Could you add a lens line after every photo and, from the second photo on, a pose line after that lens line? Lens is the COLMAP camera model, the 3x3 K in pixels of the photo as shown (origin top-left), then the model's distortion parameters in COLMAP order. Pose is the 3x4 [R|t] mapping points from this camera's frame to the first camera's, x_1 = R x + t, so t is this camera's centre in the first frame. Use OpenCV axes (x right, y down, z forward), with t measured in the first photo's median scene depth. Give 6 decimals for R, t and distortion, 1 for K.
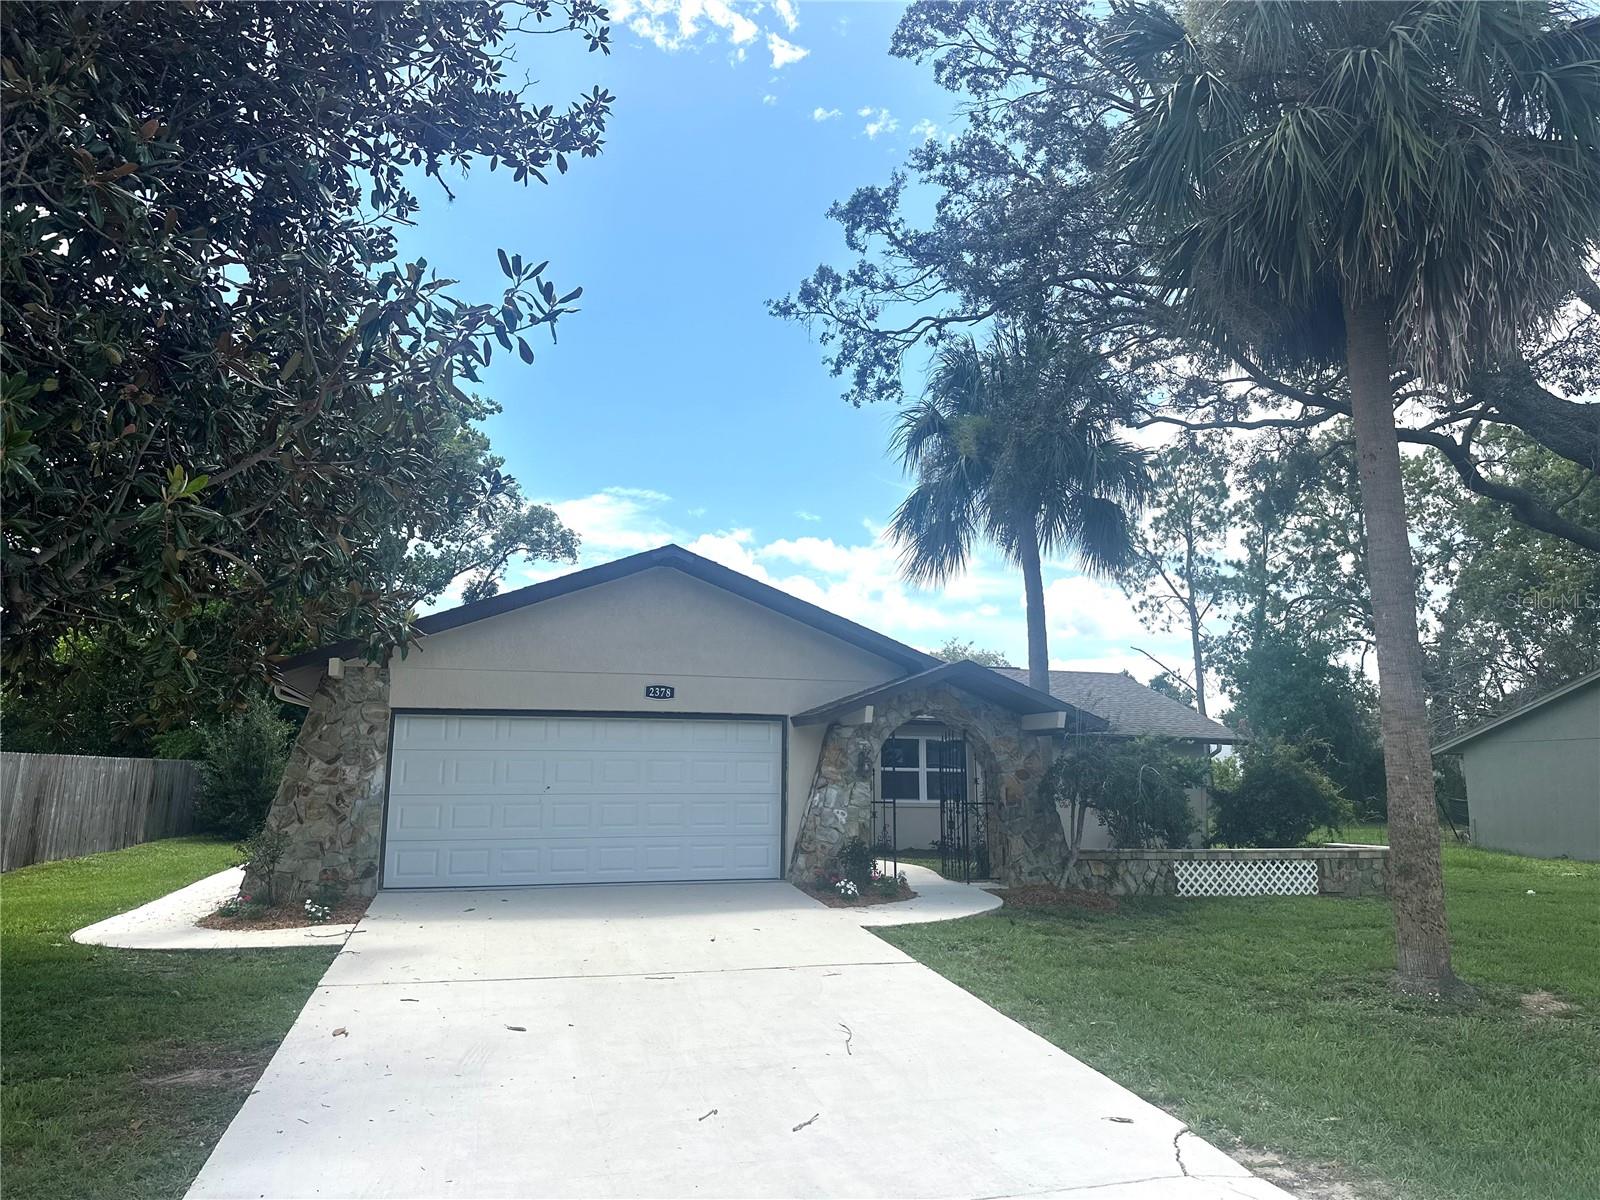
lens RADIAL K [[1135.4, 0, 800.0], [0, 1135.4, 600.0], [0, 0, 1]] dist [0.085108, -0.112213]
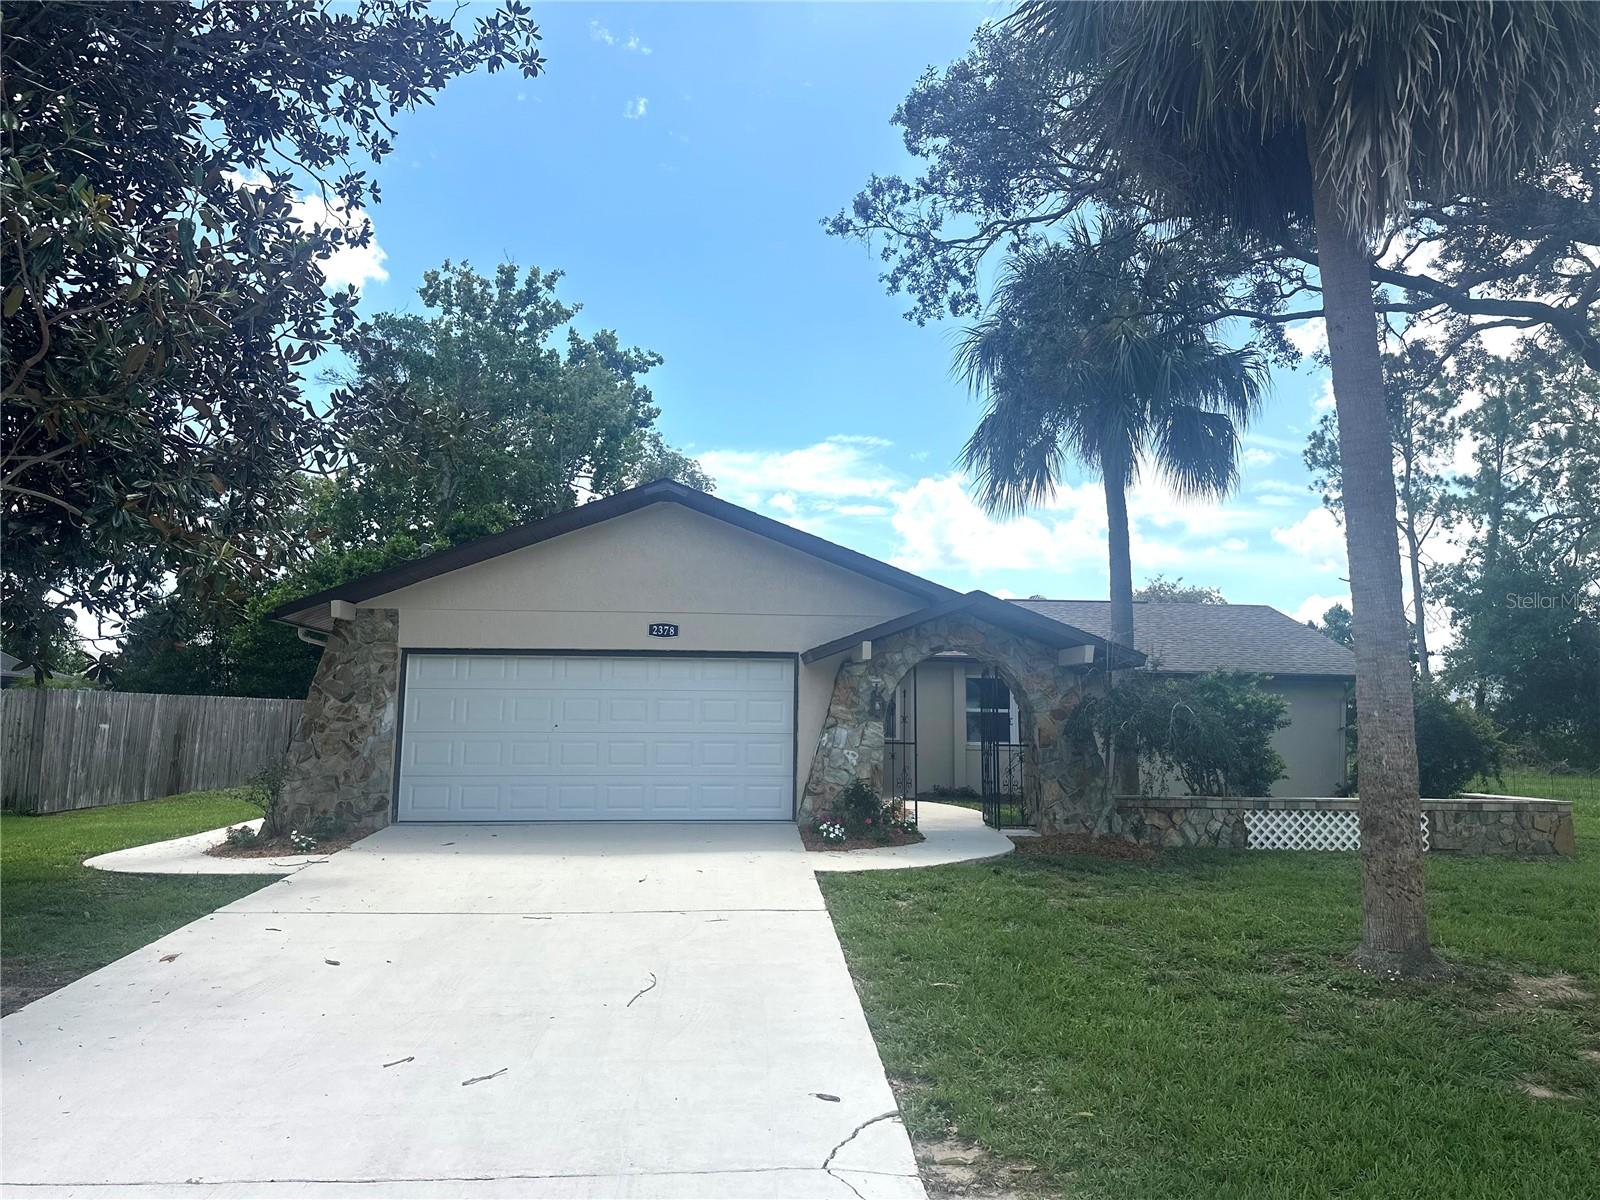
lens RADIAL K [[1130.8, 0, 798.1], [0, 1130.8, 603.9], [0, 0, 1]] dist [0.078809, -0.111305]
pose [[0.977101, -0.019587, -0.211874, 0.171074], [0.030421, 0.998384, 0.047993, 0.013139], [0.210592, -0.053340, 0.976118, 0.063985]]
